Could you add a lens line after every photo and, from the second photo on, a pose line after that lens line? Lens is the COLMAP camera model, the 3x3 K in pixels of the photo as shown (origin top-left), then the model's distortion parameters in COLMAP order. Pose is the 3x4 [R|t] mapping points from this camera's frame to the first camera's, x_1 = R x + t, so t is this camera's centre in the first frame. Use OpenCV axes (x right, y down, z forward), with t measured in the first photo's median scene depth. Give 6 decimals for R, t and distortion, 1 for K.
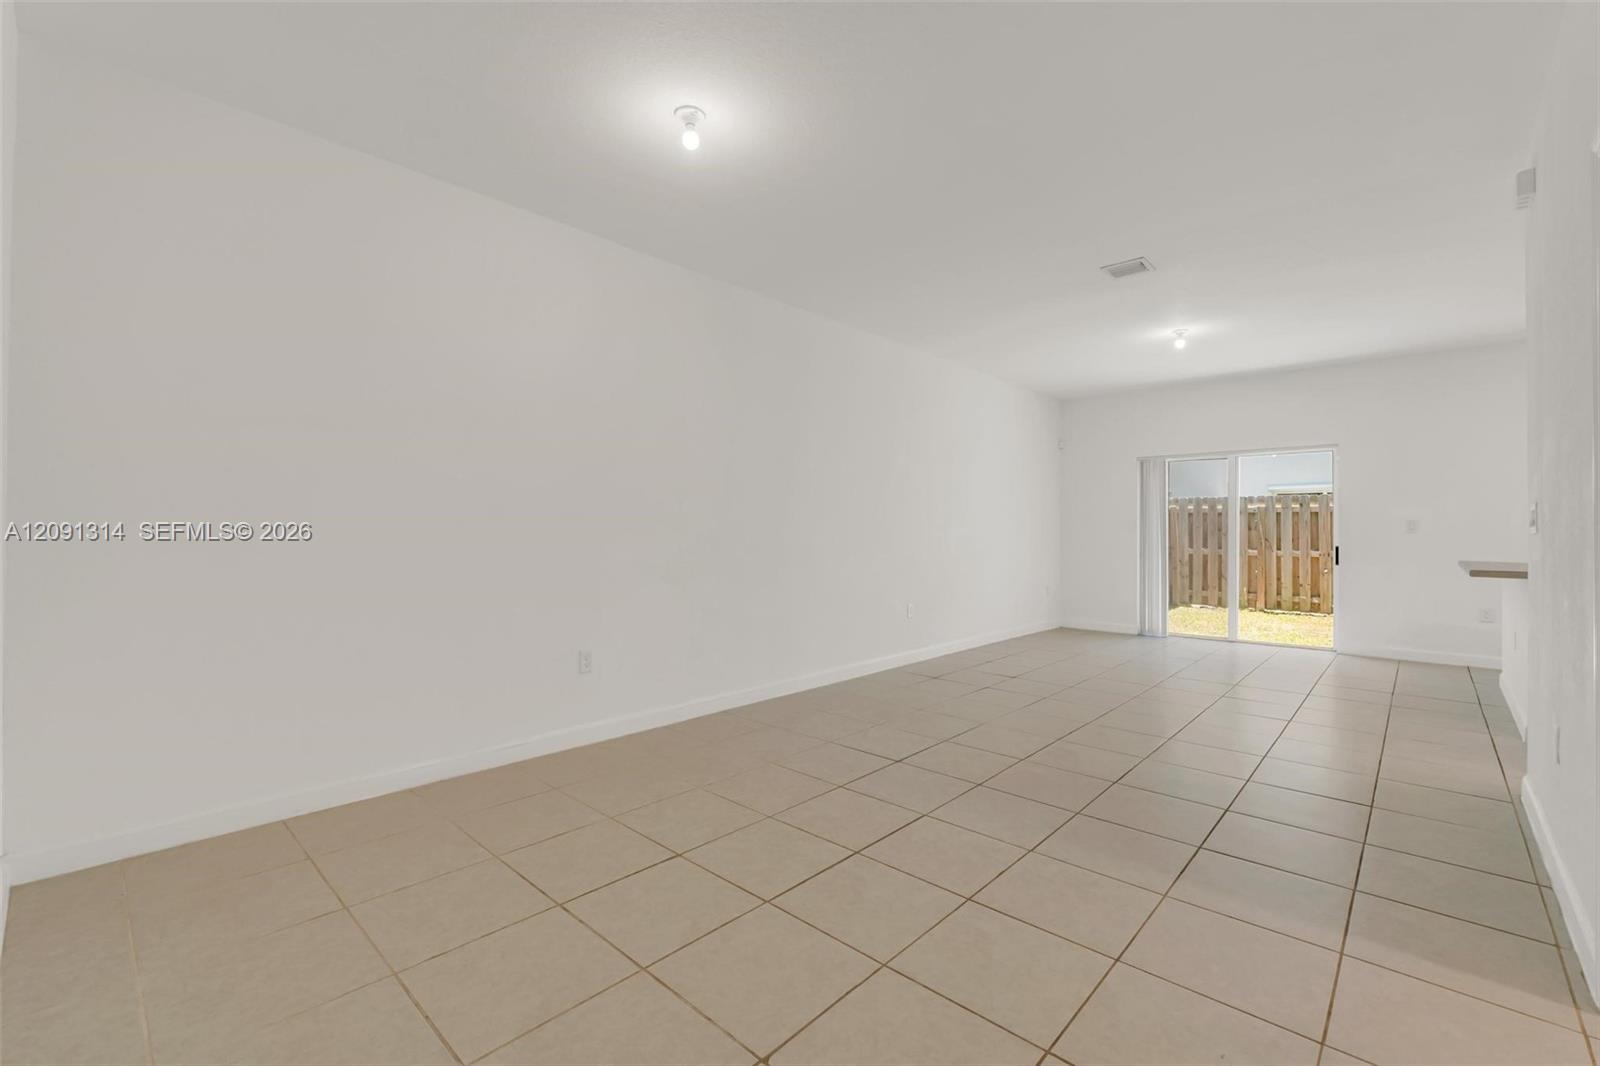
lens RADIAL K [[685.0, 0, 810.2], [0, 685.0, 520.4], [0, 0, 1]] dist [-0.000739, 0.000065]
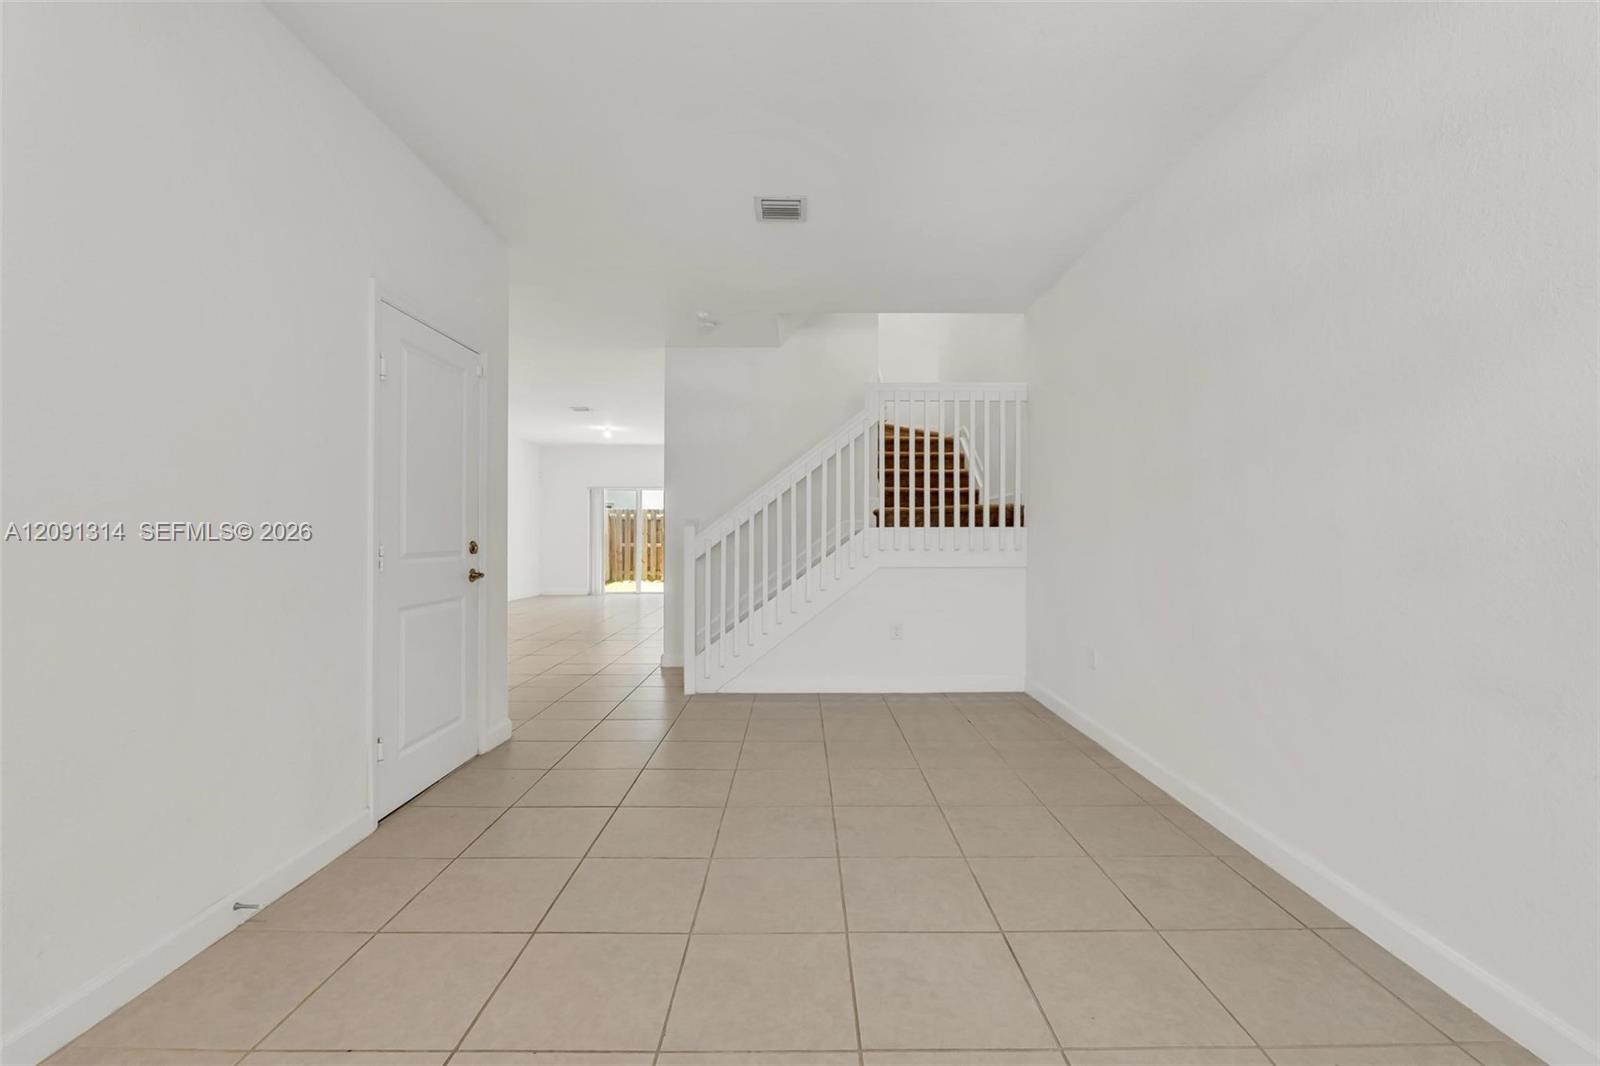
lens RADIAL K [[685.0, 0, 810.2], [0, 685.0, 520.4], [0, 0, 1]] dist [-0.000739, 0.000065]
pose [[0.730944, 0.004085, 0.682426, -0.265302], [-0.002067, 0.999991, -0.003772, -0.006121], [-0.682435, 0.001346, 0.730945, -0.590278]]
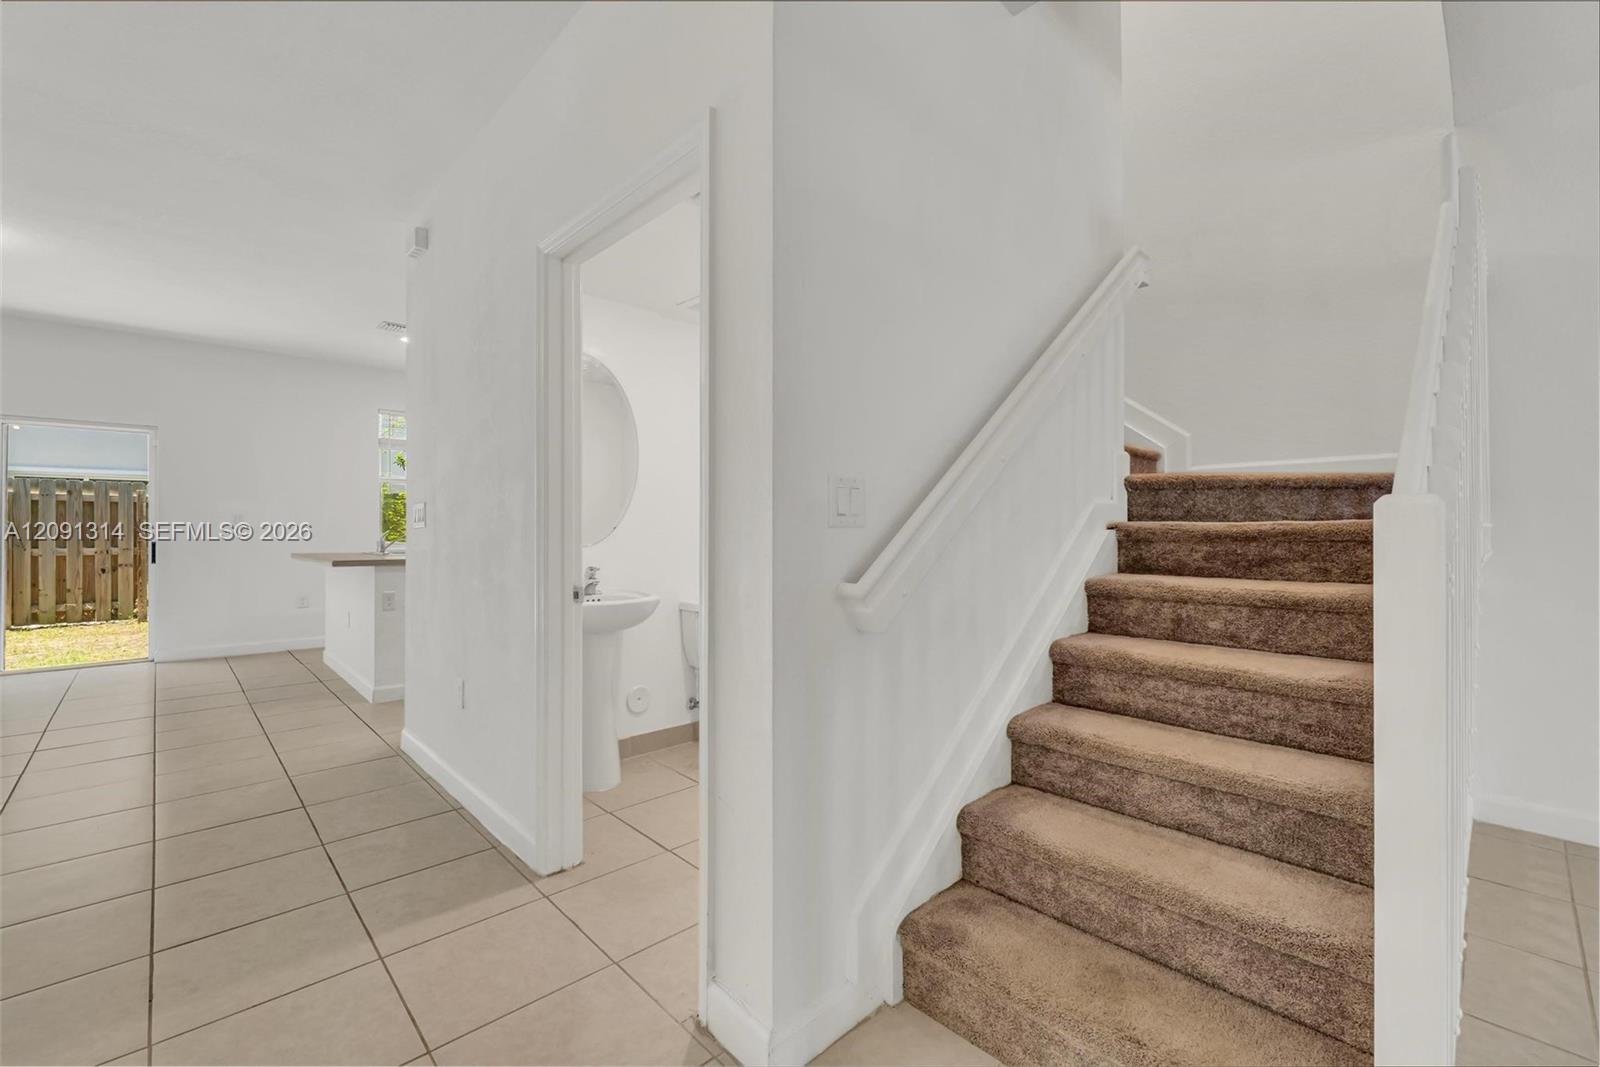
lens RADIAL K [[675.1, 0, 809.6], [0, 675.1, 531.4], [0, 0, 1]] dist [-0.002865, -0.000234]
pose [[0.071062, -0.008360, 0.997437, -0.034444], [-0.018204, 0.999787, 0.009676, 0.000071], [-0.997306, -0.018845, 0.070895, 0.082971]]
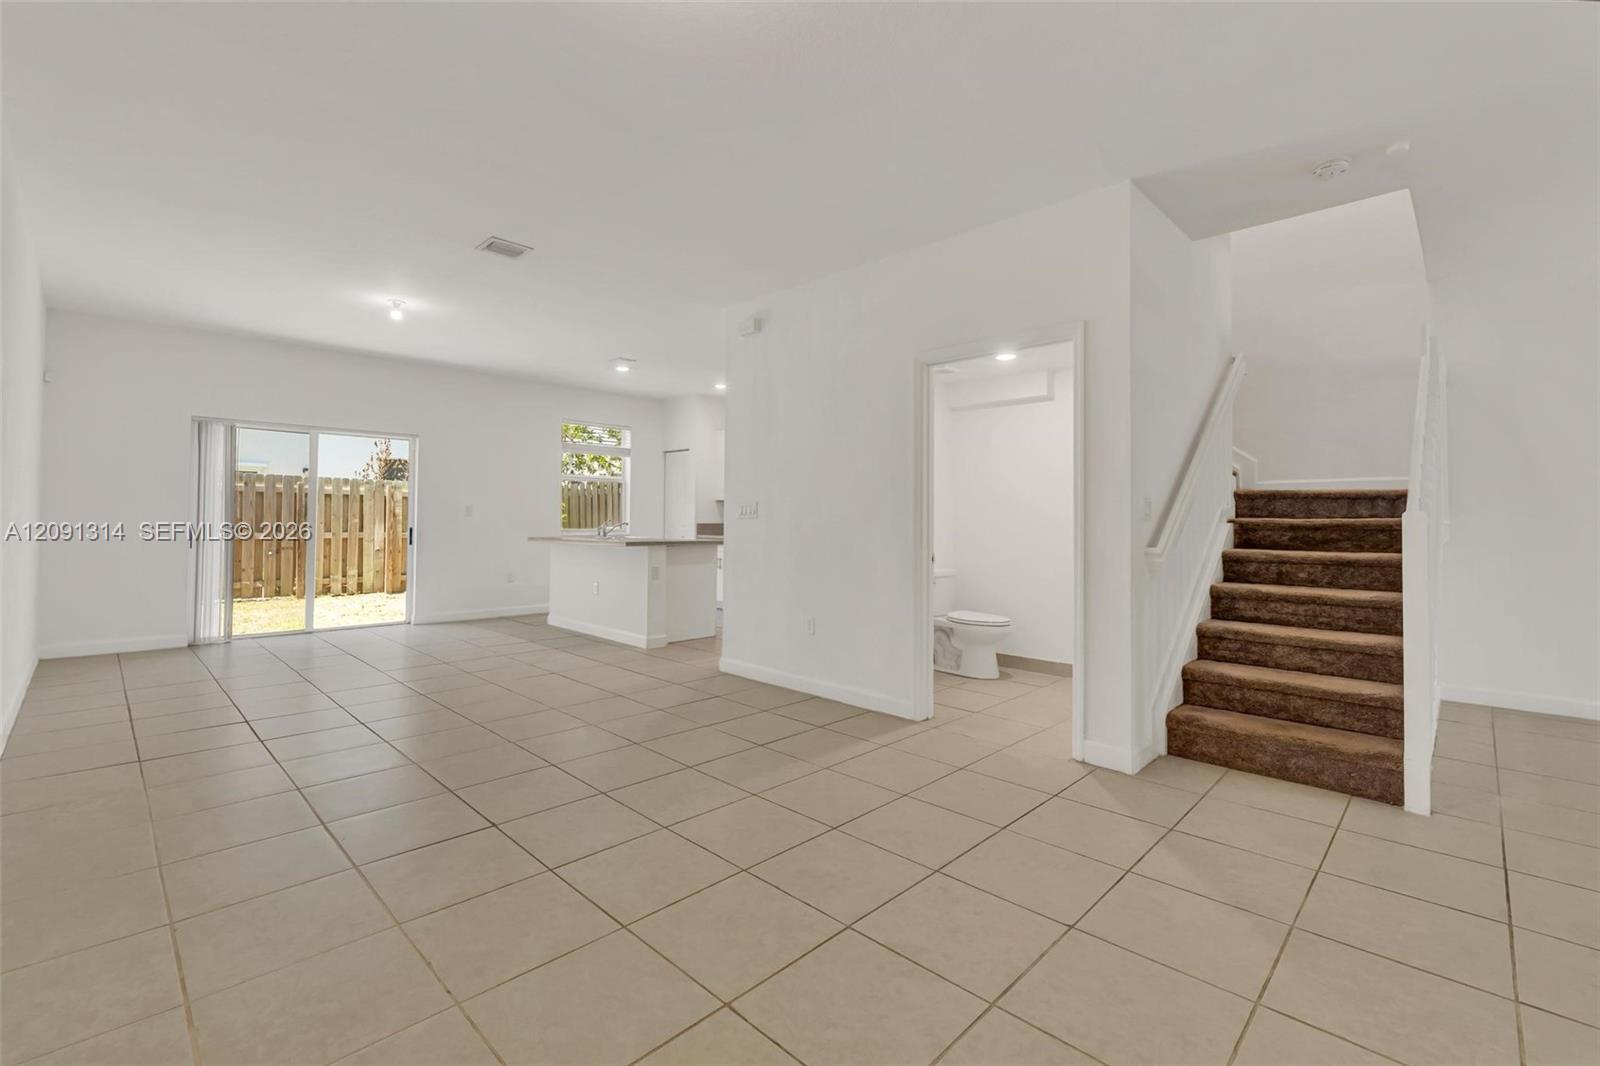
lens RADIAL K [[690.7, 0, 804.0], [0, 690.7, 511.8], [0, 0, 1]] dist [-0.001574, -0.000169]
pose [[0.037913, 0.006069, 0.999263, -0.279389], [-0.024558, 0.999685, -0.005140, 0.002126], [-0.998979, -0.024345, 0.038050, 0.290726]]
